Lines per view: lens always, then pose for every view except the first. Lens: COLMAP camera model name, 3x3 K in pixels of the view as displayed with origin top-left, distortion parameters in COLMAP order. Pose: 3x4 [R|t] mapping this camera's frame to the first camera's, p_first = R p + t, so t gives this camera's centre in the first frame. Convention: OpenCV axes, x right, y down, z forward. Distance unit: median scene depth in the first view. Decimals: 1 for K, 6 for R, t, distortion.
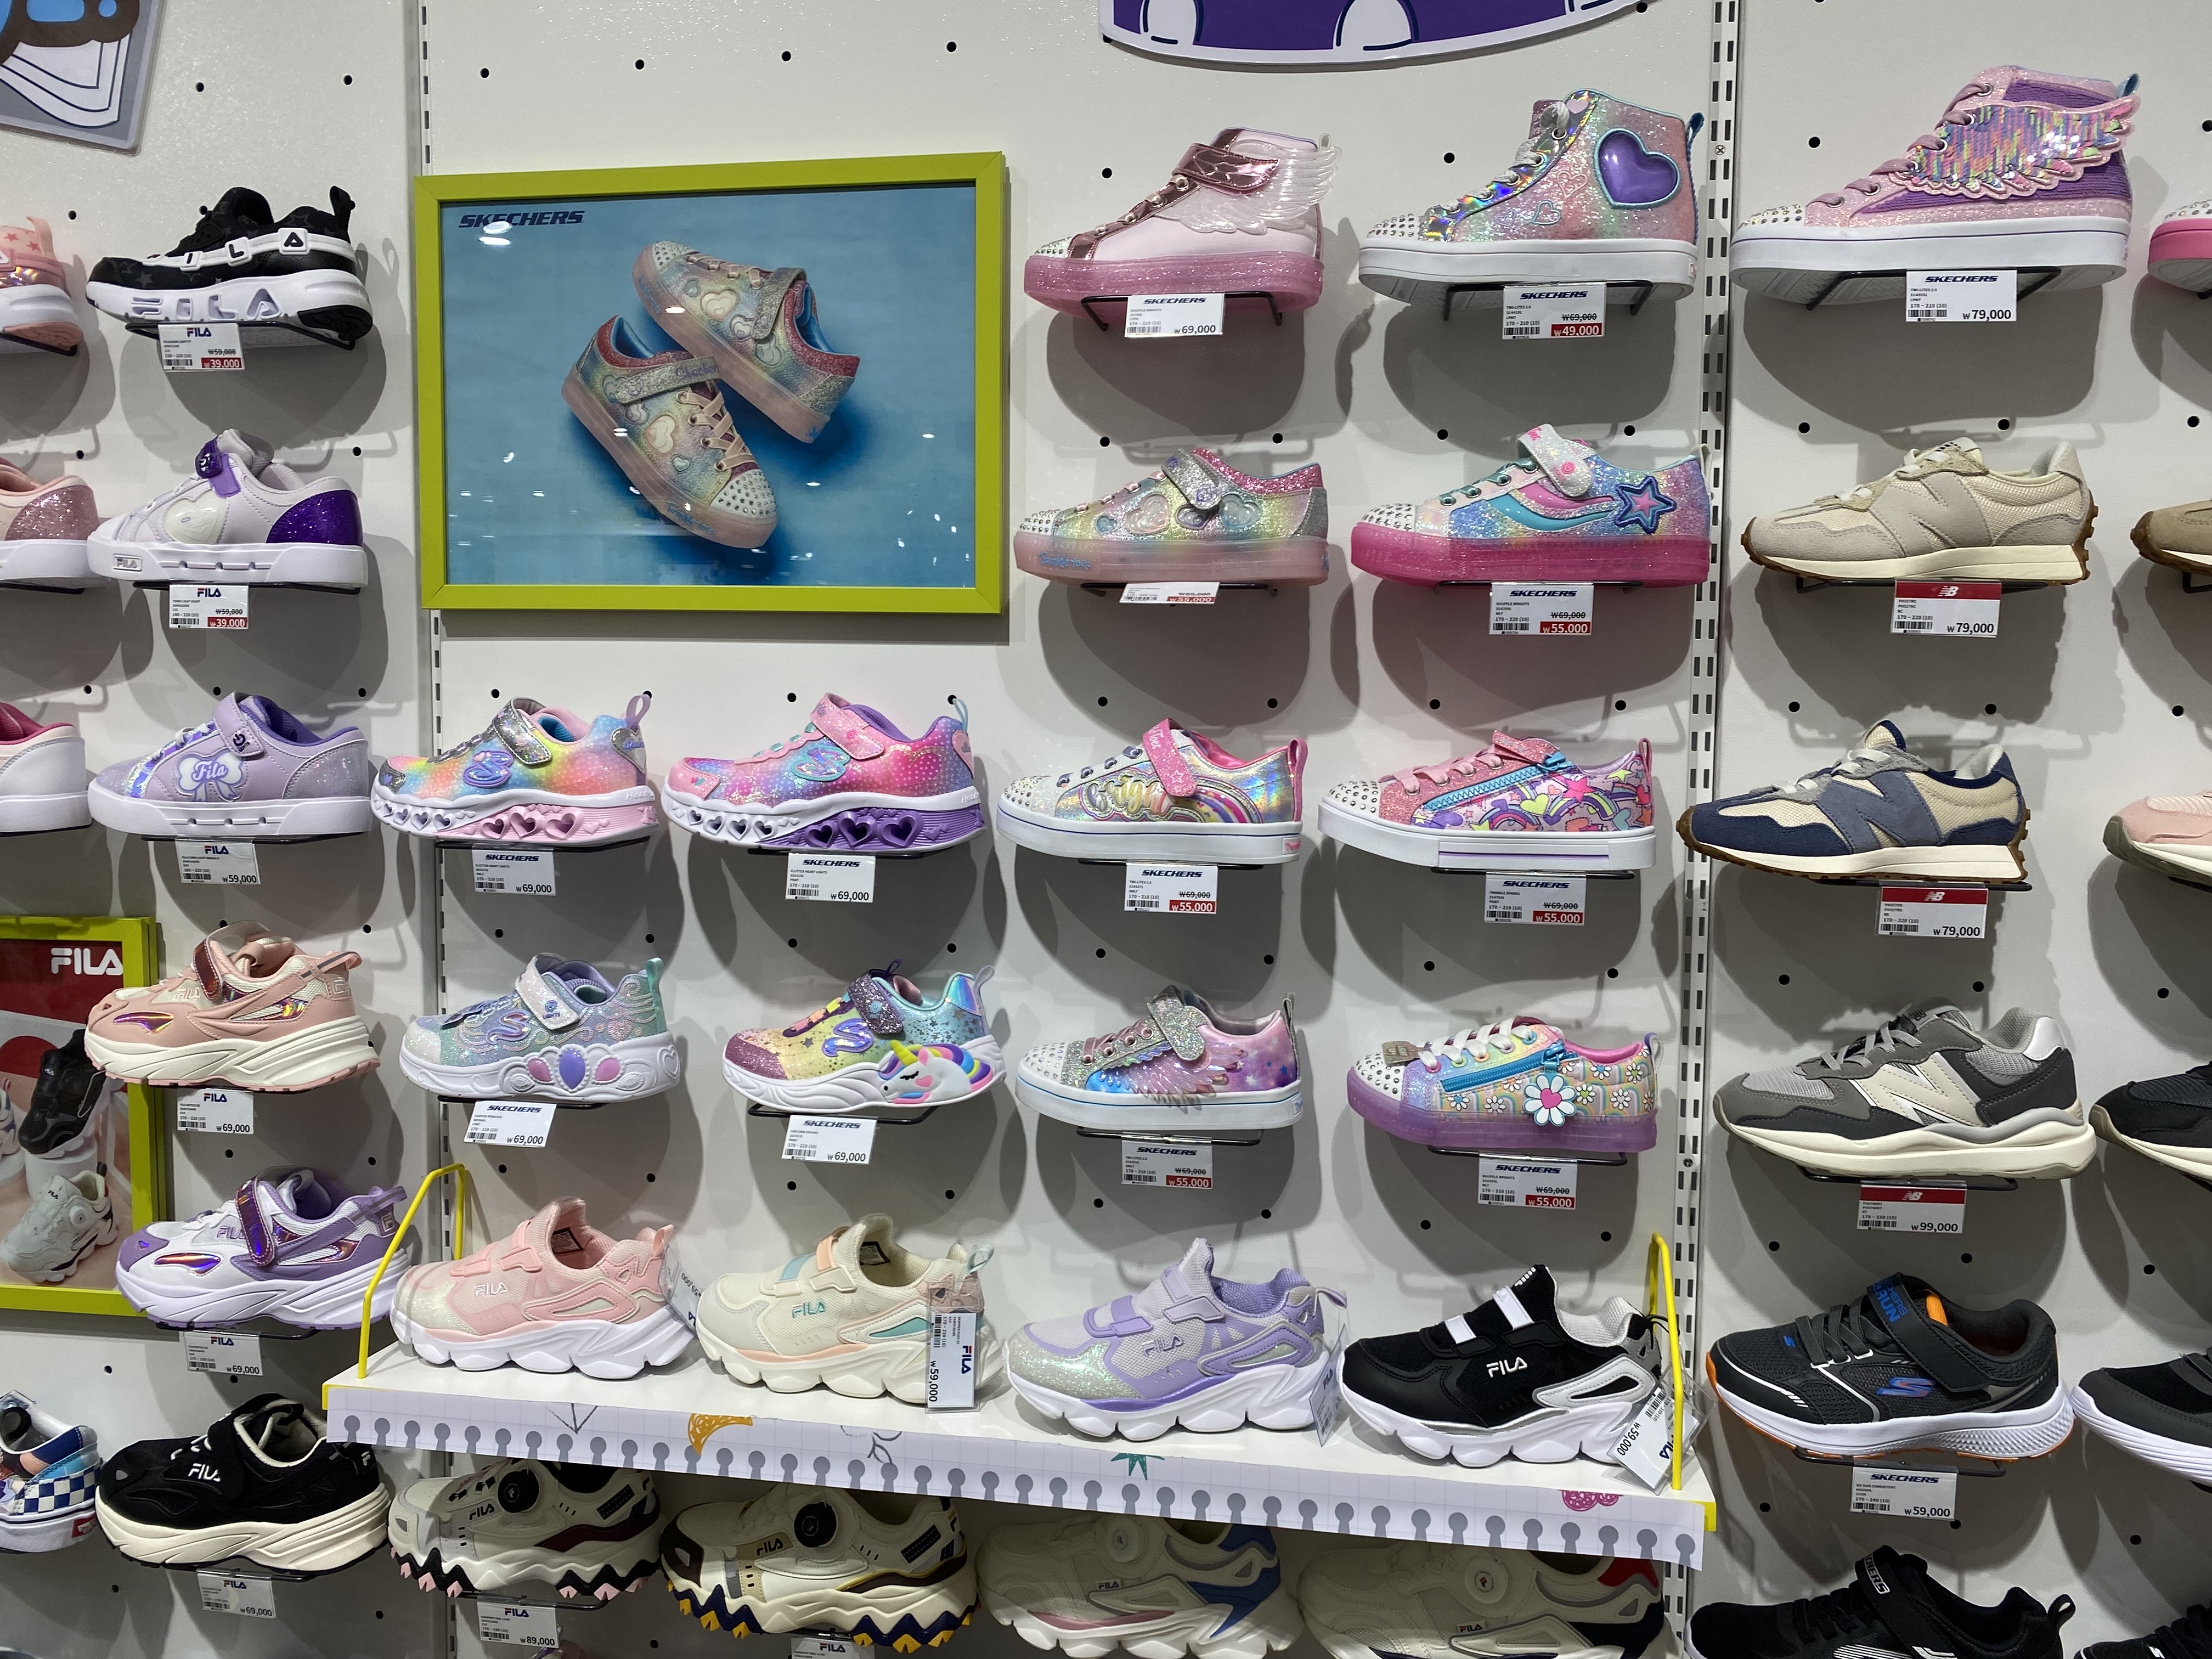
lens RADIAL K [[1696.9, 0, 1117.6], [0, 1696.9, 811.4], [0, 0, 1]] dist [0.037716, -0.054226]
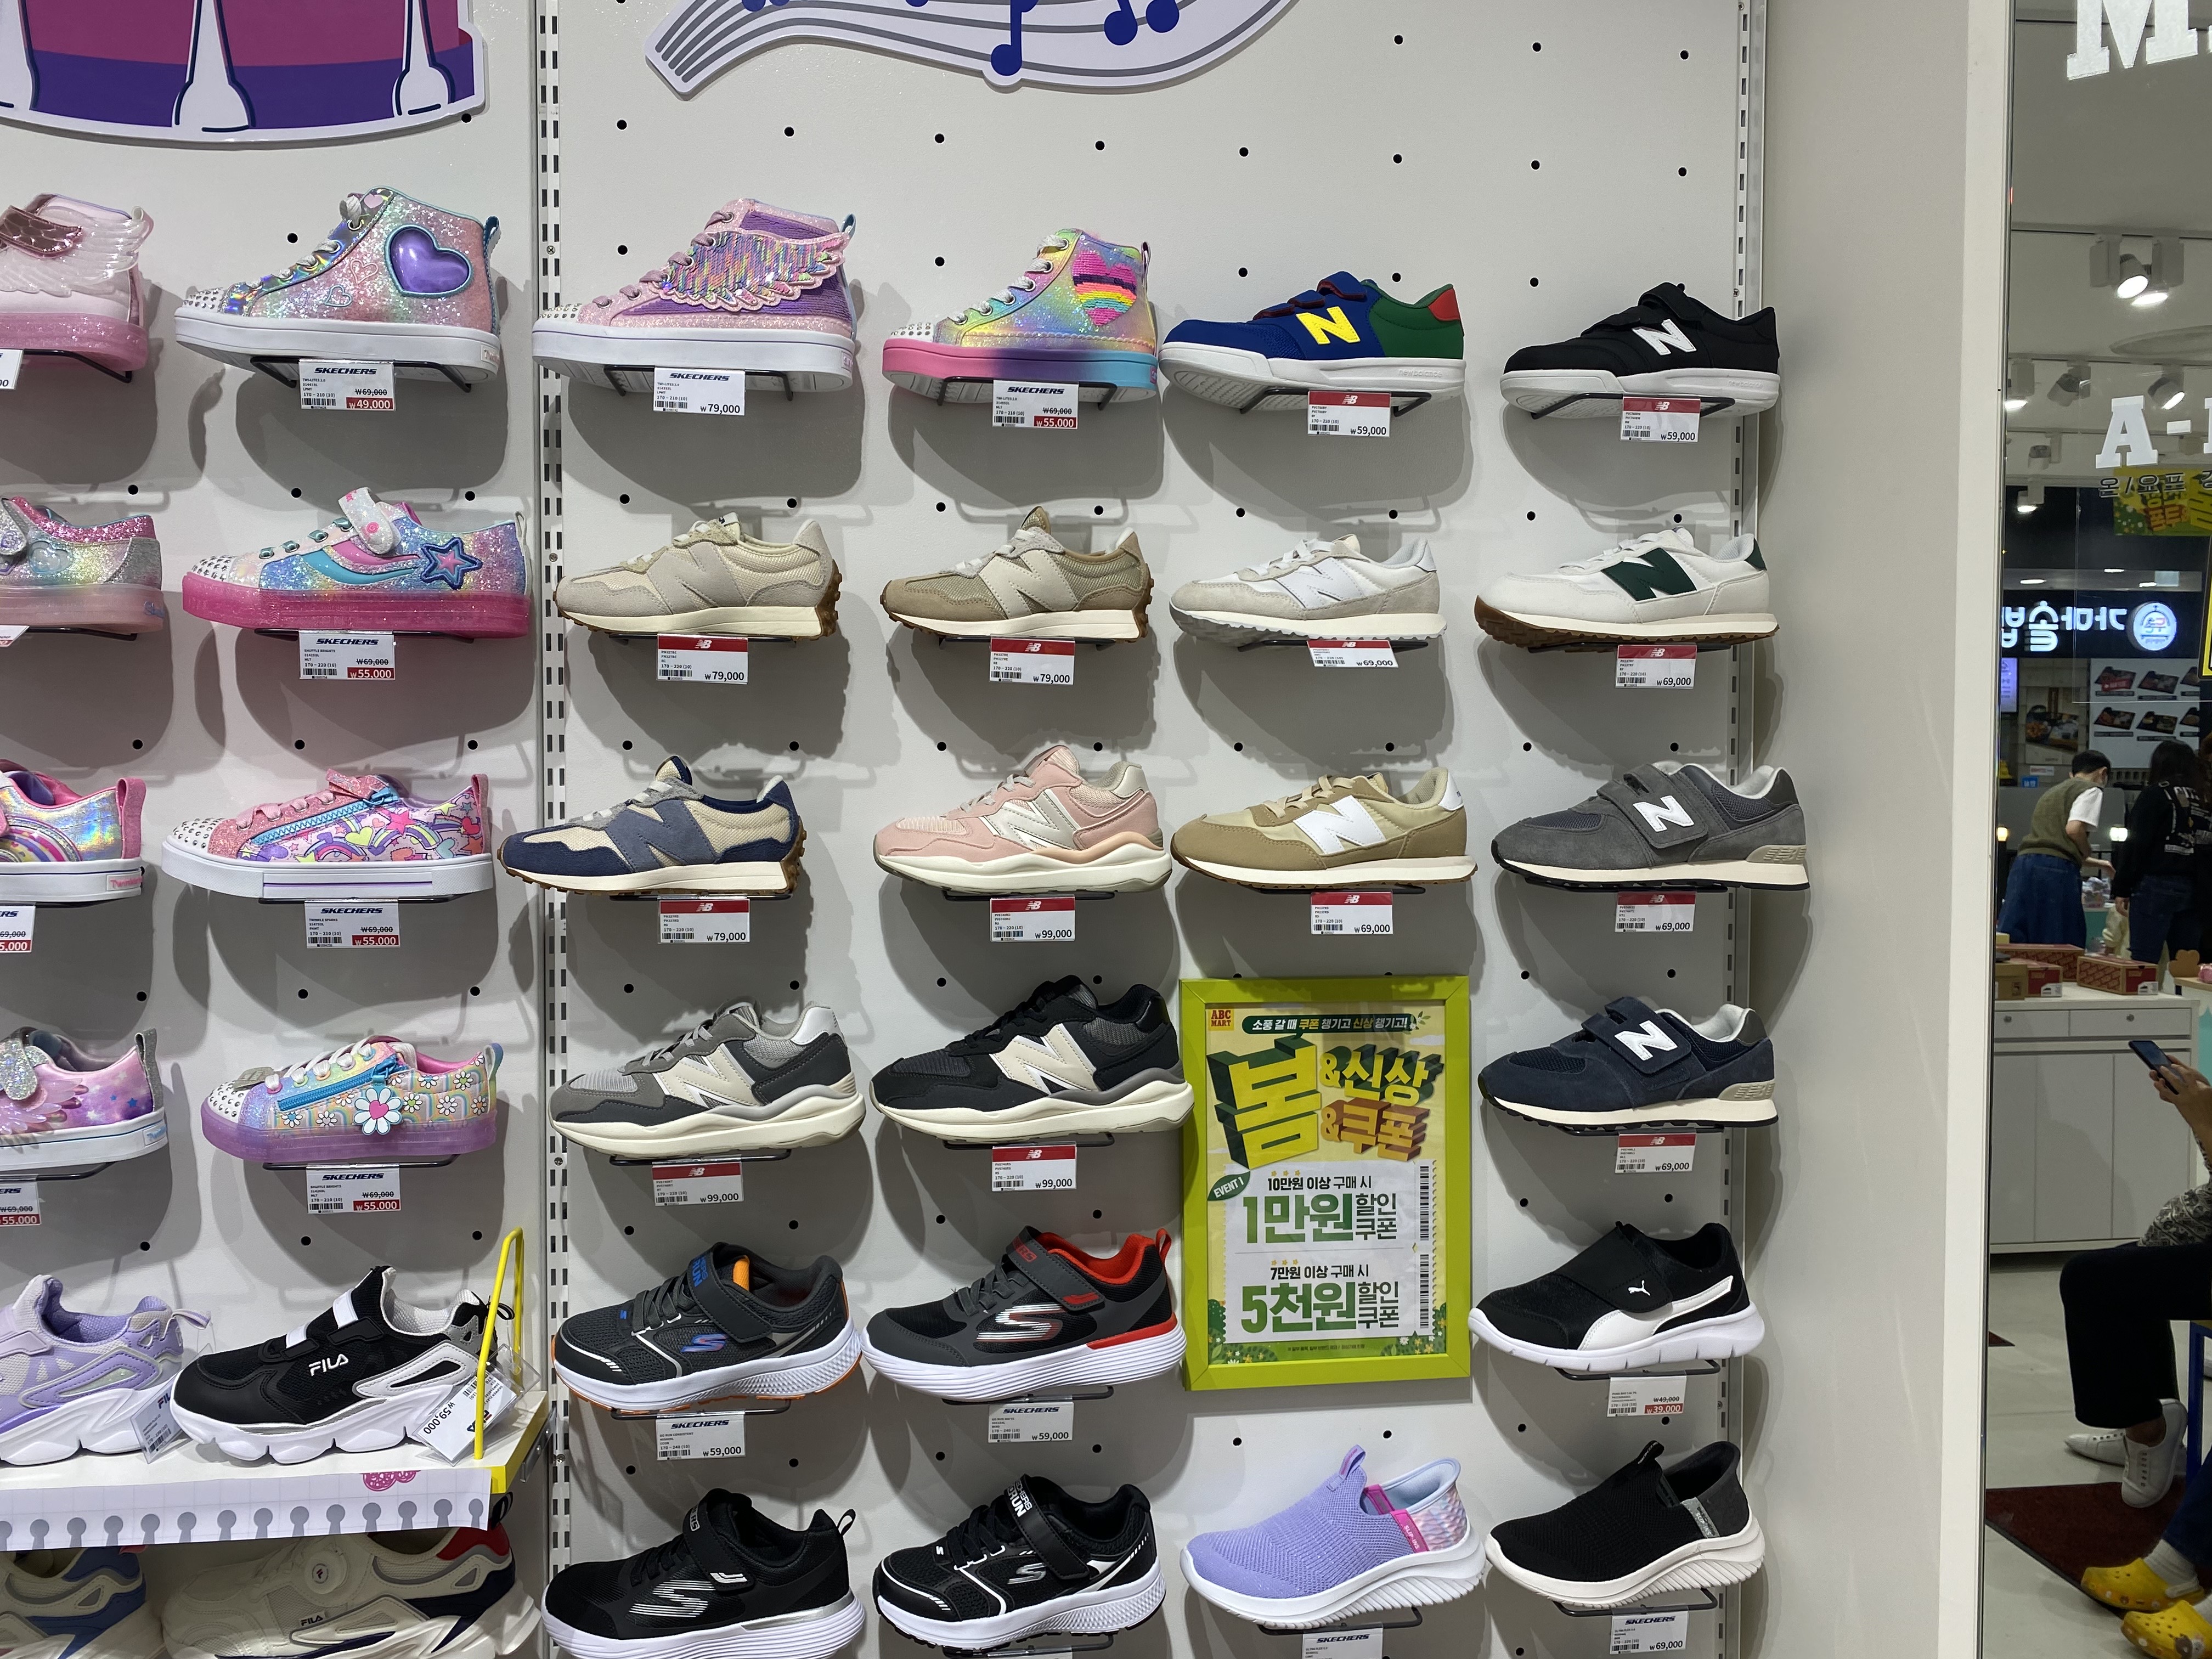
lens RADIAL K [[1696.9, 0, 1108.3], [0, 1696.9, 806.1], [0, 0, 1]] dist [0.037716, -0.054226]
pose [[0.958625, -0.017608, 0.284127, 0.362802], [0.027649, 0.999125, -0.031369, 0.021766], [-0.283326, 0.037927, 0.958273, -0.157084]]
